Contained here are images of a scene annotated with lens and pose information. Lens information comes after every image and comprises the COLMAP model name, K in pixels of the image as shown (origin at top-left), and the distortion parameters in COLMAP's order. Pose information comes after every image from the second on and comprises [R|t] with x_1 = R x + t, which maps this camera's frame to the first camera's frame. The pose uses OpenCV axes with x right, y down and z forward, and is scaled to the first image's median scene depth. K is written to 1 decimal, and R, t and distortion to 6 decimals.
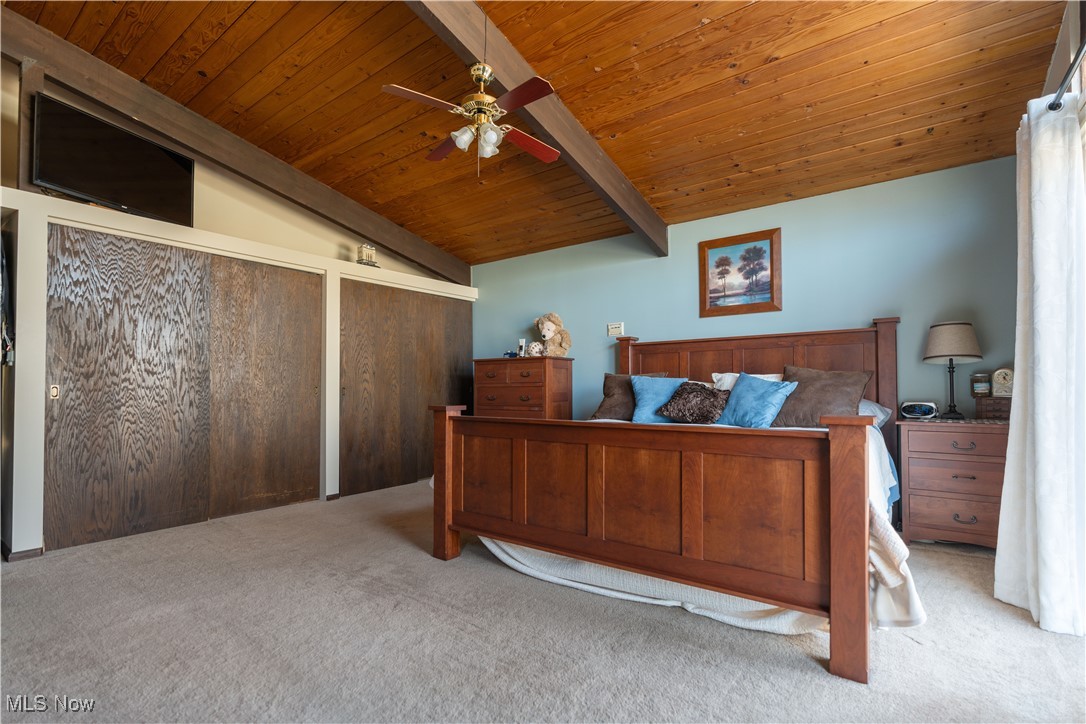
lens RADIAL K [[492.2, 0, 543.7], [0, 492.2, 379.3], [0, 0, 1]] dist [-0.002419, -0.000464]
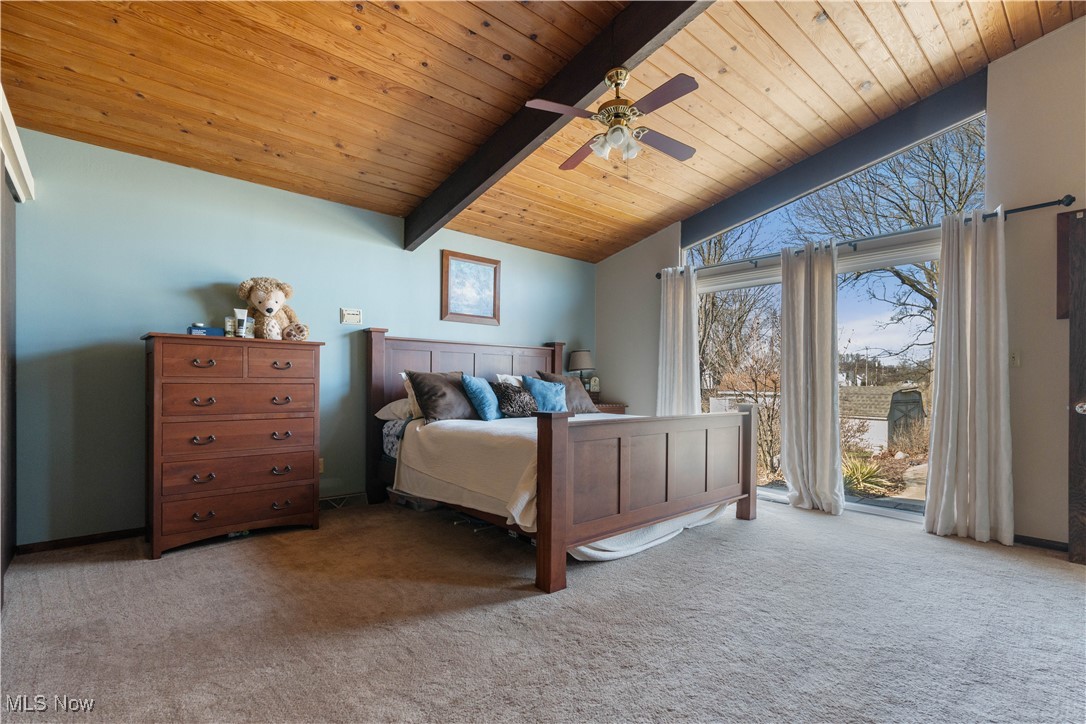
lens RADIAL K [[492.2, 0, 543.7], [0, 492.2, 379.3], [0, 0, 1]] dist [-0.002419, -0.000464]
pose [[0.226231, 0.009766, 0.974025, -0.676299], [-0.029616, 0.999556, -0.003144, 0.000421], [-0.973623, -0.028135, 0.226420, 0.538145]]
